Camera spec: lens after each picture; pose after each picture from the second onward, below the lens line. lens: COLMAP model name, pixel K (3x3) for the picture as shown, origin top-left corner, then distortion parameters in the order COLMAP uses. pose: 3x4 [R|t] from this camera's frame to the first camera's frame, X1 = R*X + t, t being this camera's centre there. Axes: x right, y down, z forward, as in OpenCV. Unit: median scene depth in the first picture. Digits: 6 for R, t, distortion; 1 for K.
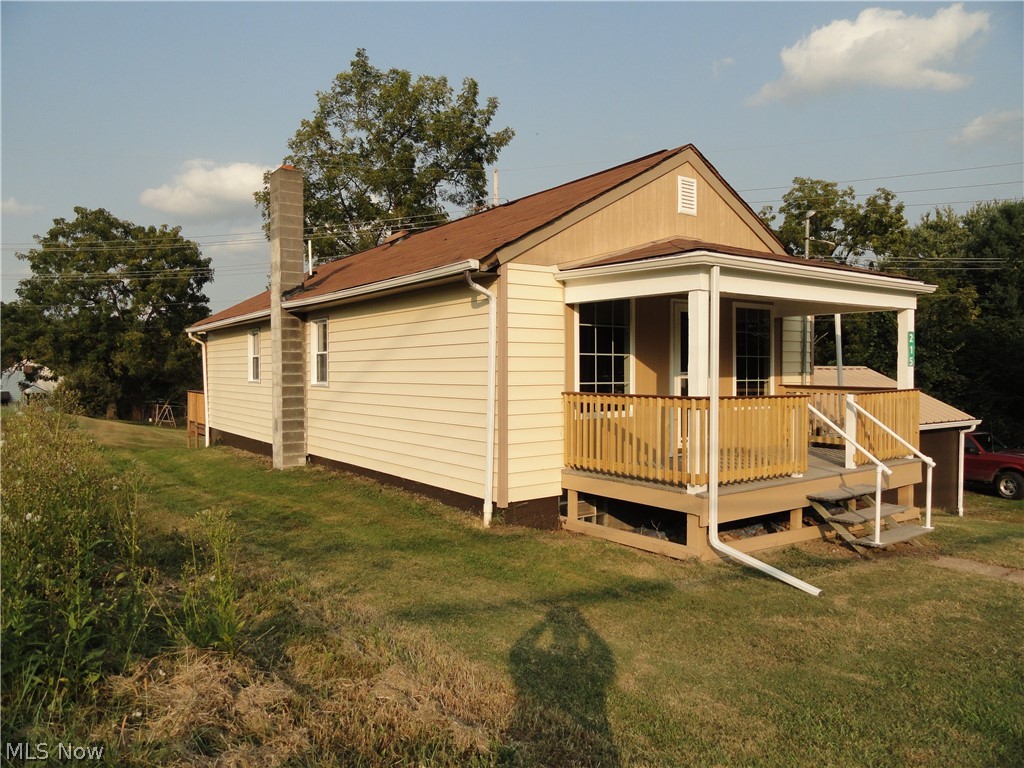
lens RADIAL K [[710.6, 0, 512.2], [0, 710.6, 377.9], [0, 0, 1]] dist [-0.023428, -0.000181]
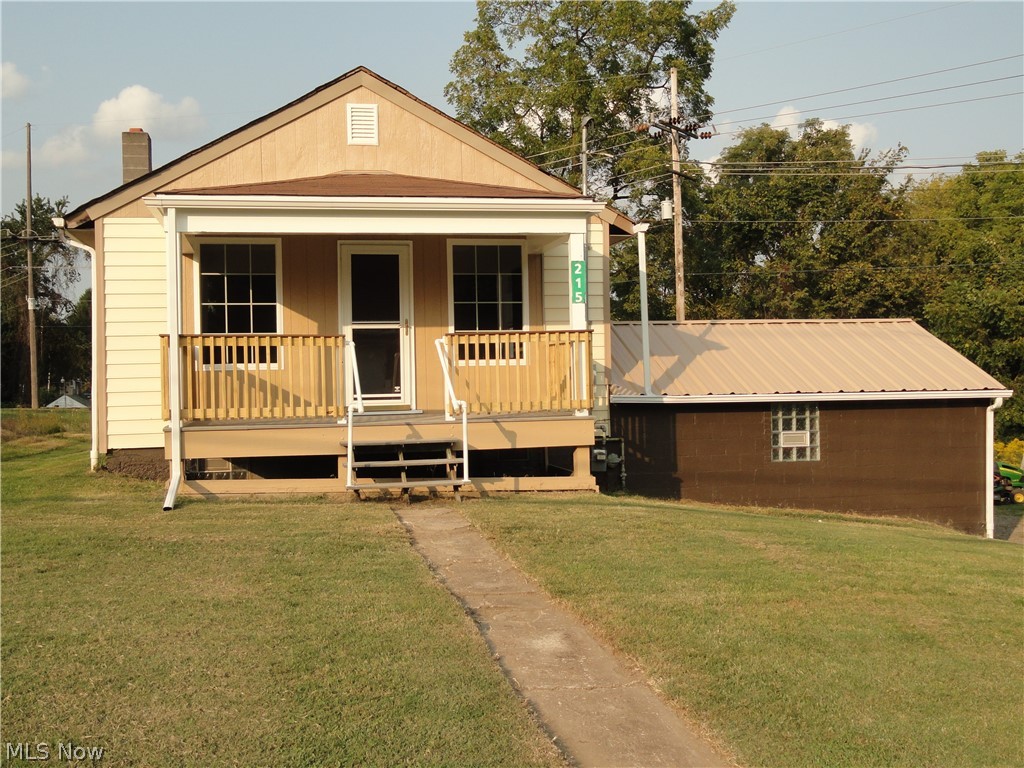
lens RADIAL K [[1086.7, 0, 511.6], [0, 1086.7, 386.7], [0, 0, 1]] dist [-0.001976, 0.000000]
pose [[0.907487, -0.011220, -0.419930, 1.000758], [0.011128, 0.999935, -0.002669, 0.080658], [0.419933, -0.002251, 0.907552, -0.167440]]
